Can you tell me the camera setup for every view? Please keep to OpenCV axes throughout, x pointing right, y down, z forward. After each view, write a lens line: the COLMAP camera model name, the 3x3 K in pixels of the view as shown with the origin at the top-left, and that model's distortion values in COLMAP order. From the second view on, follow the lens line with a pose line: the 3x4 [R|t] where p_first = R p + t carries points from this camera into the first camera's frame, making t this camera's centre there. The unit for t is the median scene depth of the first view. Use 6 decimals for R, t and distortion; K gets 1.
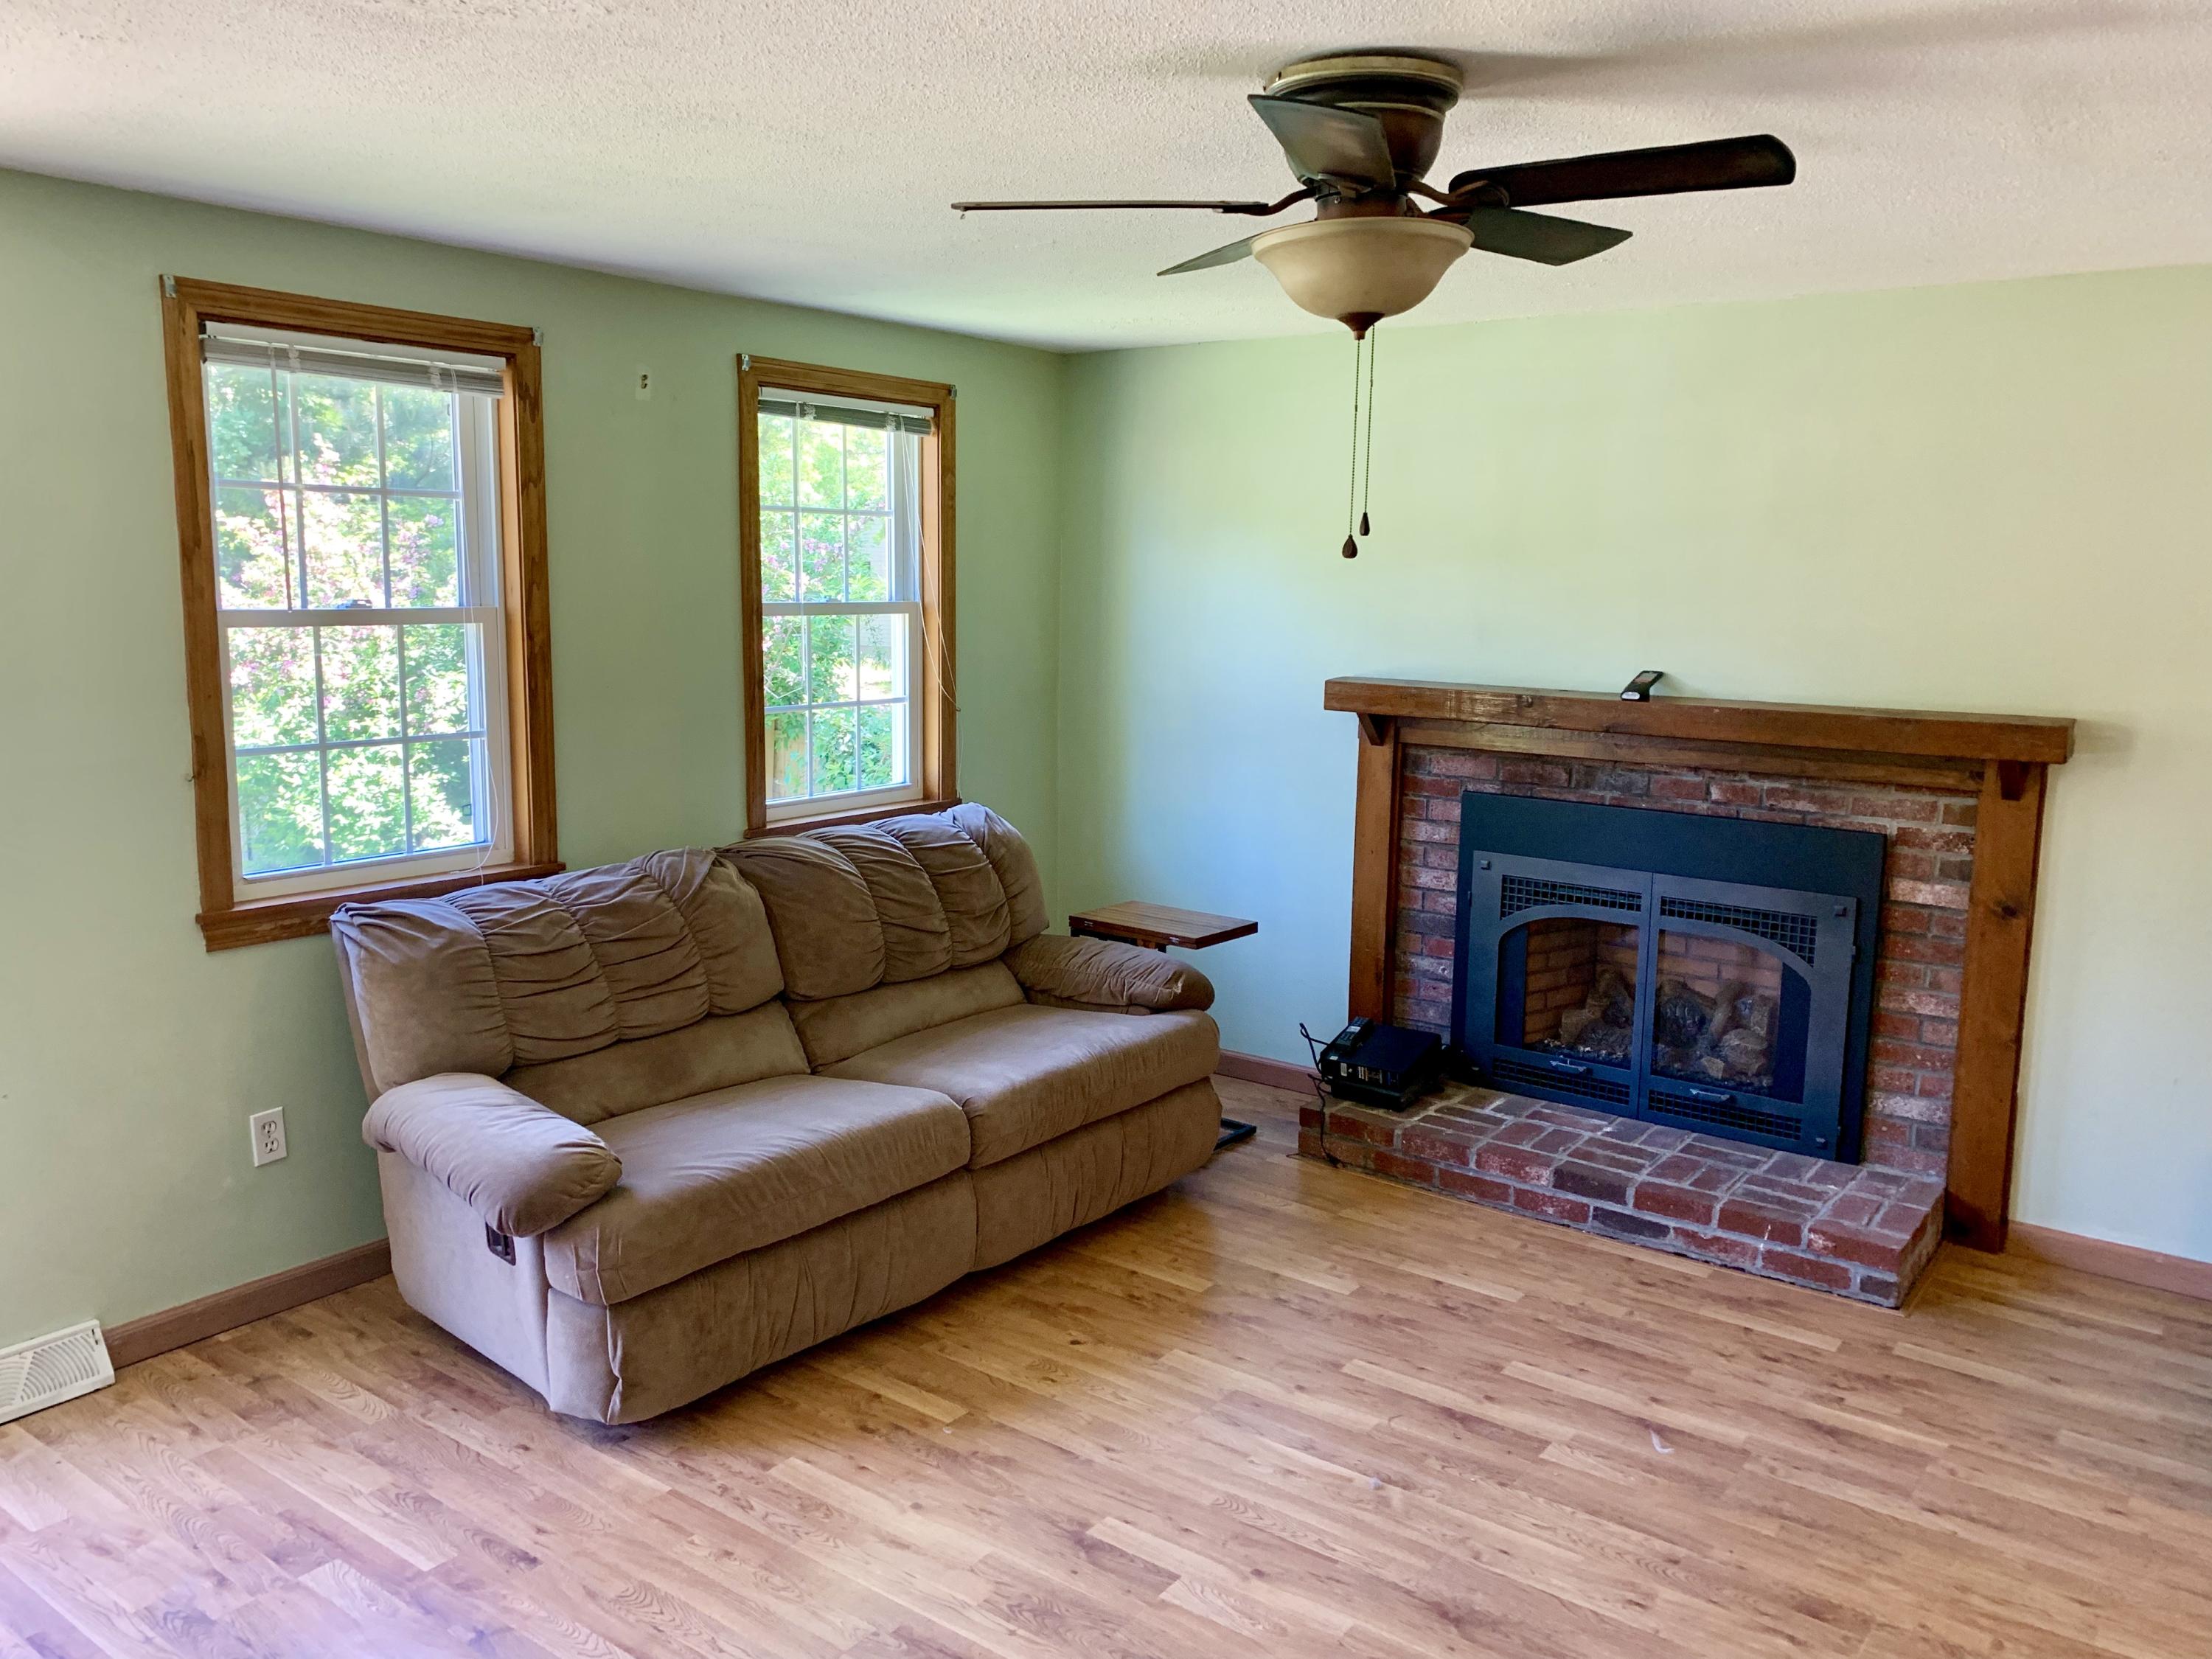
lens RADIAL K [[1683.1, 0, 1107.8], [0, 1683.1, 787.8], [0, 0, 1]] dist [0.028506, -0.003644]
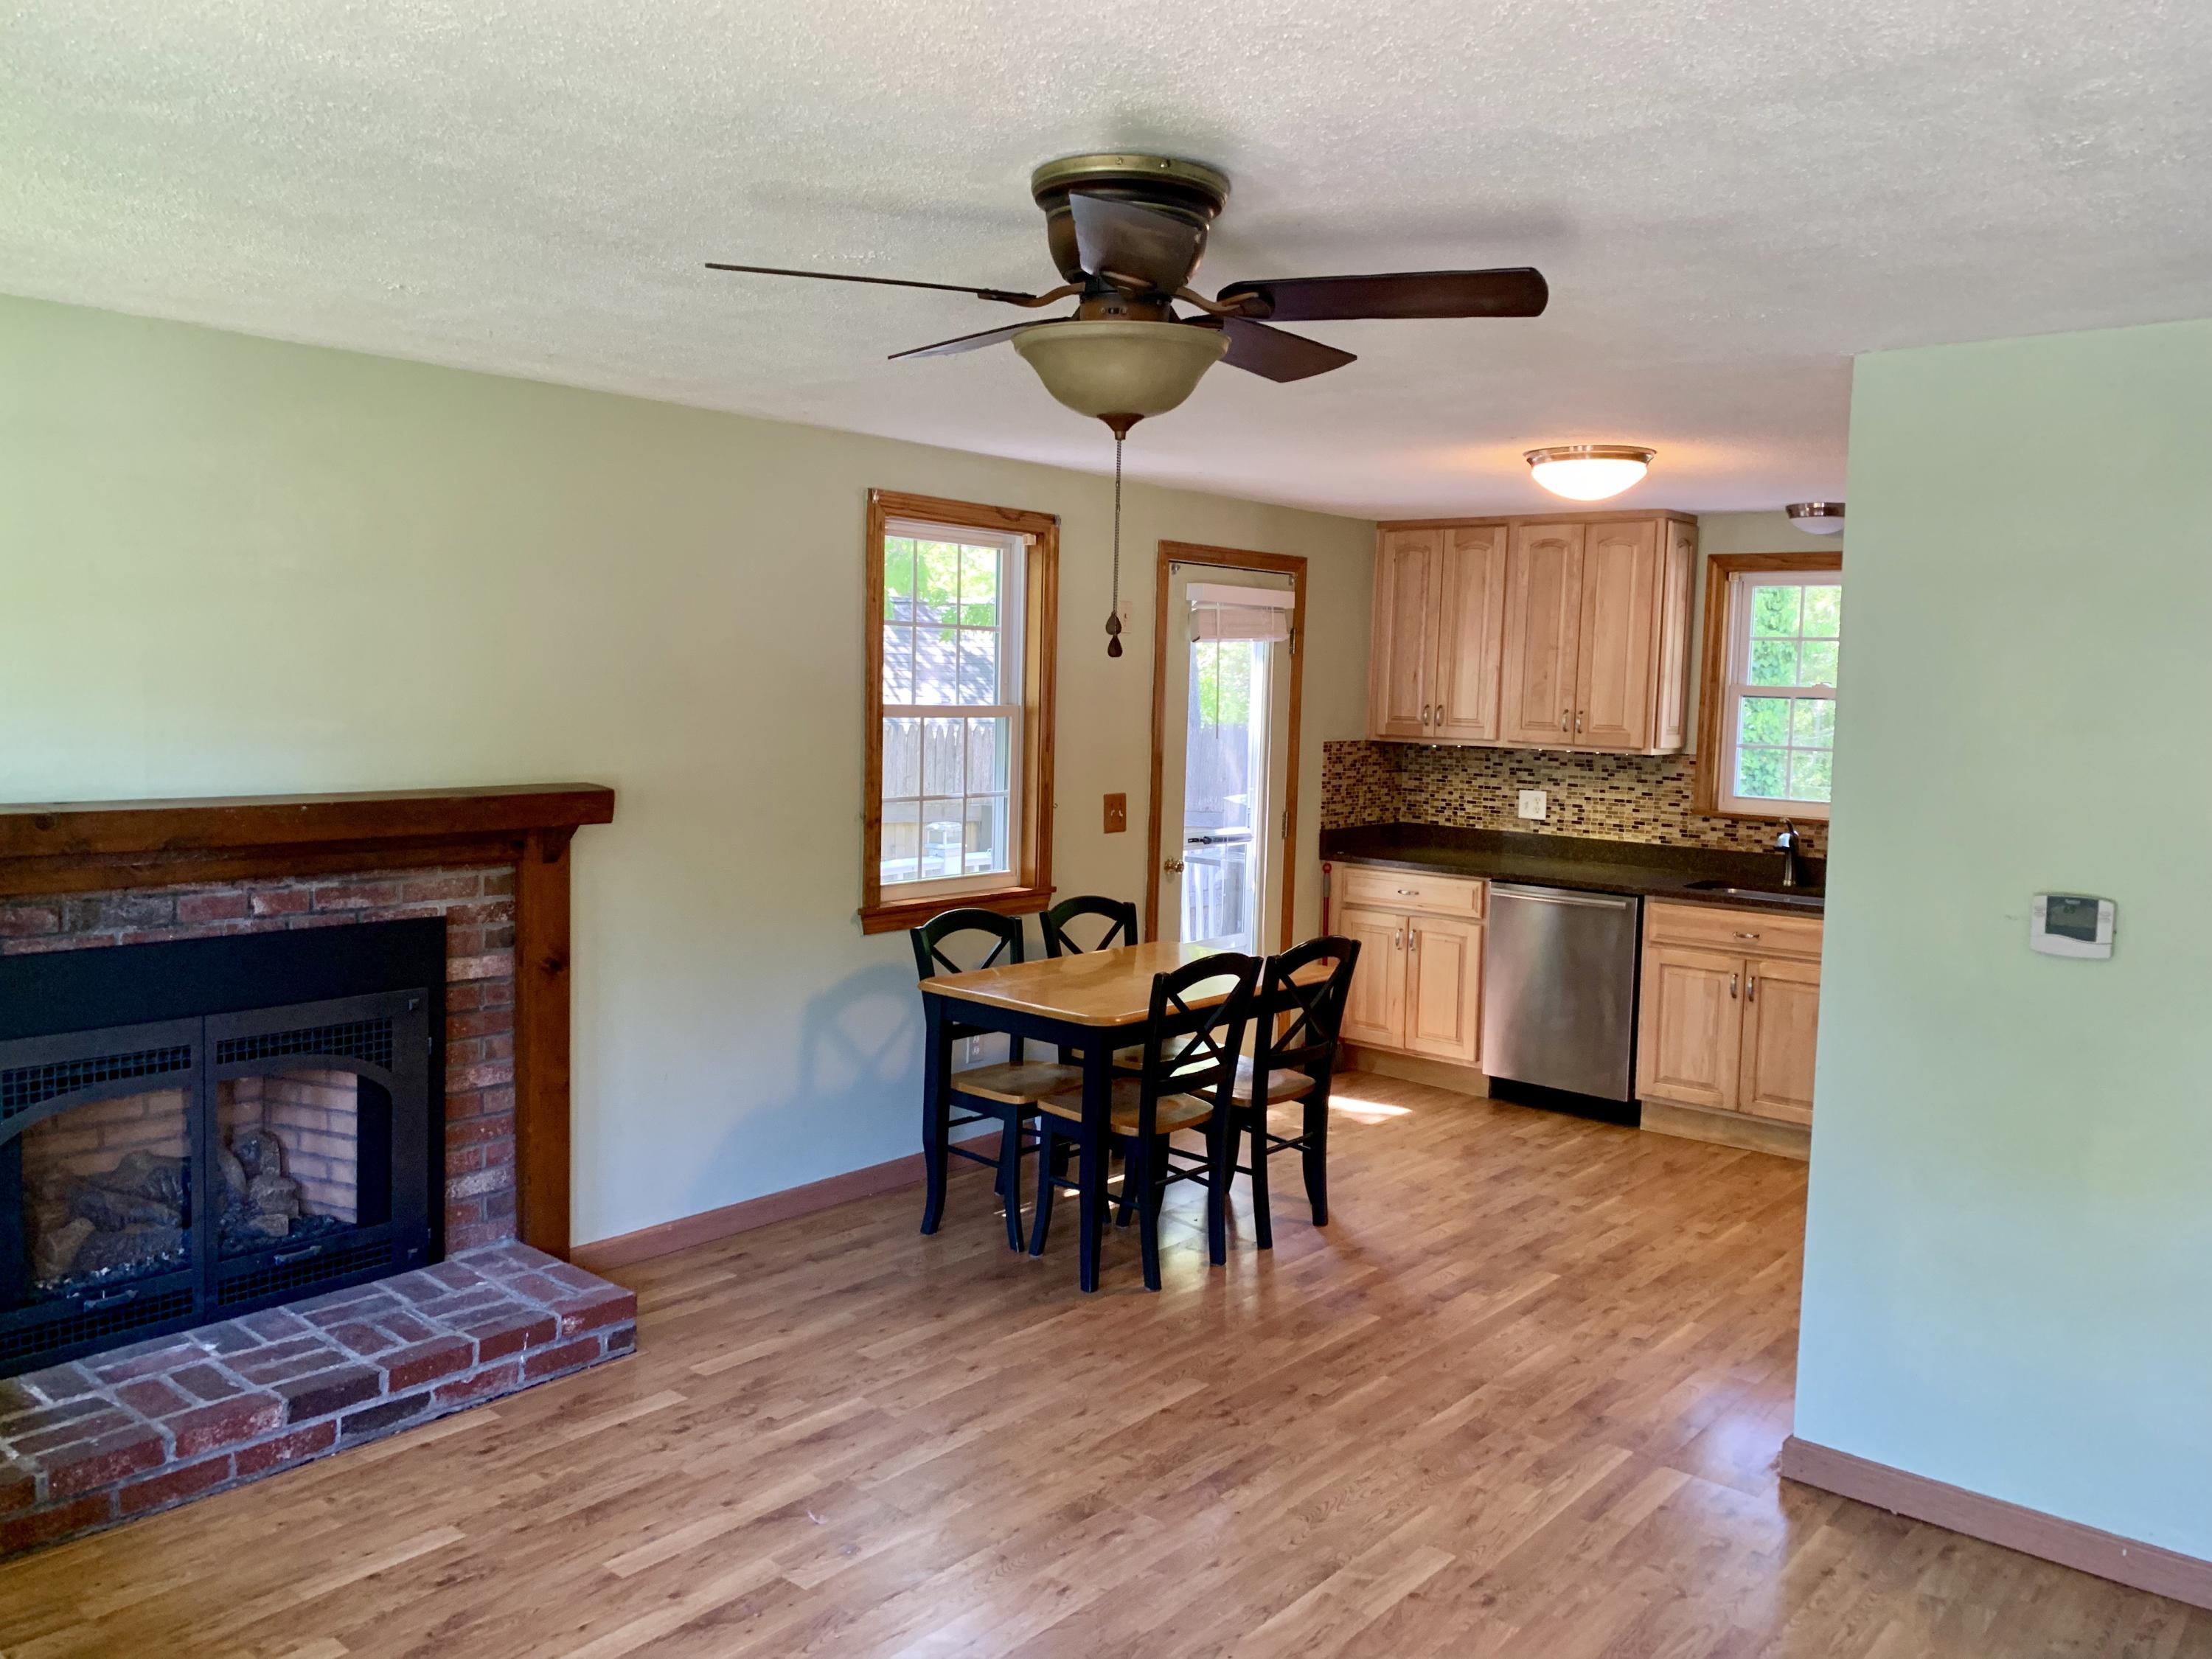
lens RADIAL K [[1683.1, 0, 1107.8], [0, 1683.1, 787.8], [0, 0, 1]] dist [0.028506, -0.003644]
pose [[0.084929, -0.079969, 0.993173, -0.474132], [0.110035, 0.991430, 0.070419, -0.072945], [-0.990293, 0.103303, 0.093000, 0.519979]]
